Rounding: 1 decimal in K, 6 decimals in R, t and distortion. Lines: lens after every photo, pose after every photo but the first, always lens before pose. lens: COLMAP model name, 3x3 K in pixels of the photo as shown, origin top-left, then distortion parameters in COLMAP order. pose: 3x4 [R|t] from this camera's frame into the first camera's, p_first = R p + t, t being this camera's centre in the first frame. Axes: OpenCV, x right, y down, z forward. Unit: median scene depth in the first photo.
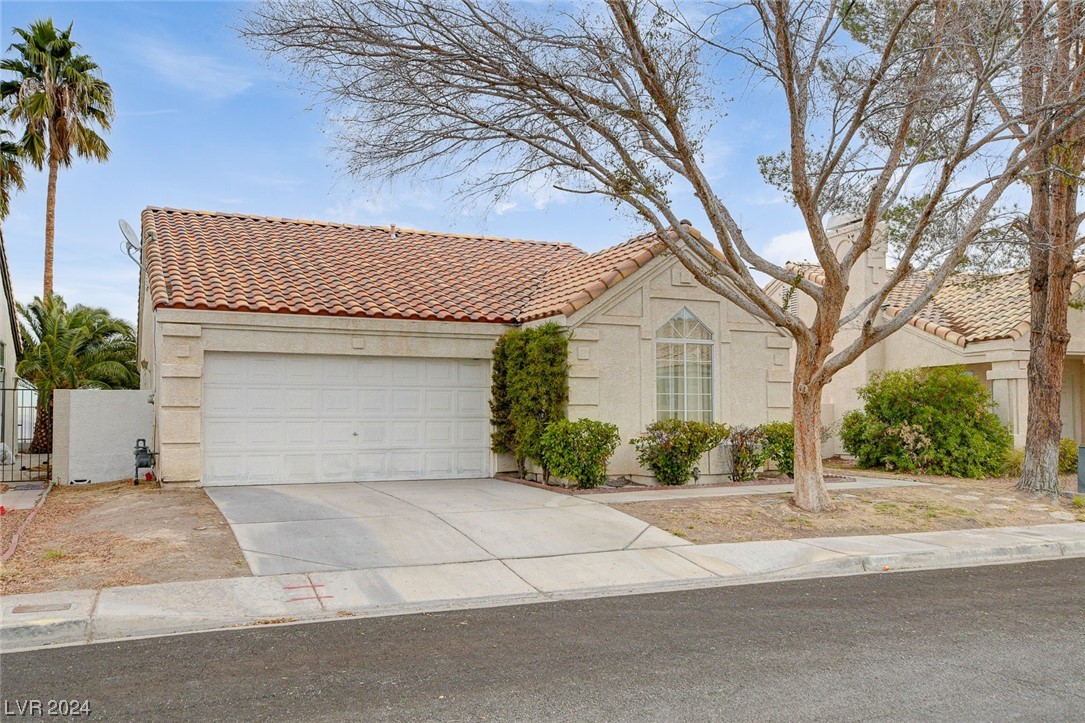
lens RADIAL K [[911.8, 0, 542.5], [0, 911.8, 361.5], [0, 0, 1]] dist [-0.007097, 0.051047]
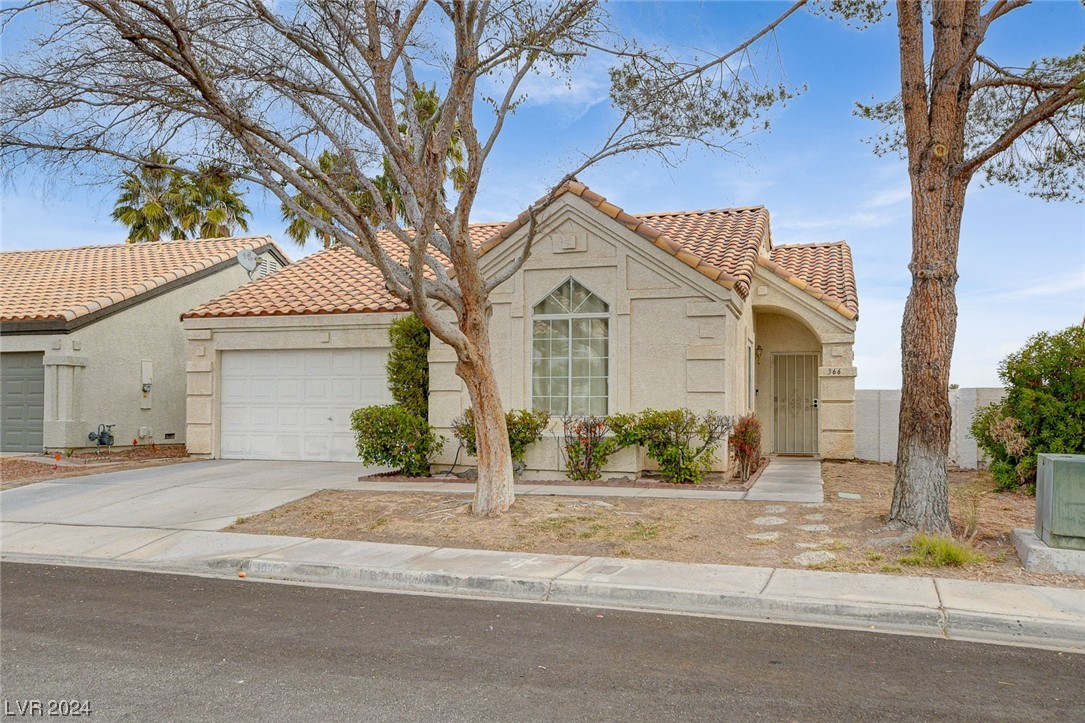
lens RADIAL K [[911.8, 0, 542.5], [0, 911.8, 361.5], [0, 0, 1]] dist [-0.007097, 0.051047]
pose [[0.734538, -0.031005, -0.677859, 0.763665], [0.036204, 0.999323, -0.006478, 0.026740], [0.677601, -0.019783, 0.735164, 0.364777]]
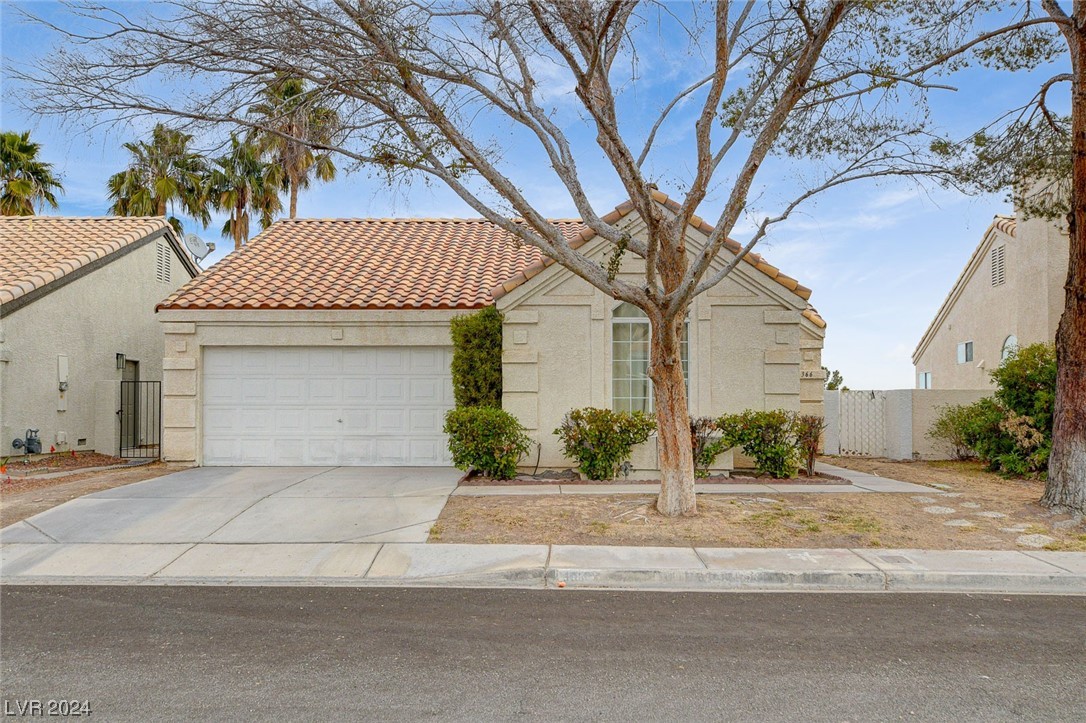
lens RADIAL K [[912.6, 0, 543.0], [0, 912.6, 361.5], [0, 0, 1]] dist [-0.007097, 0.051047]
pose [[0.902316, -0.019597, -0.430629, 0.470874], [0.024516, 0.999682, 0.005876, 0.011066], [0.430377, -0.015860, 0.902510, 0.156547]]
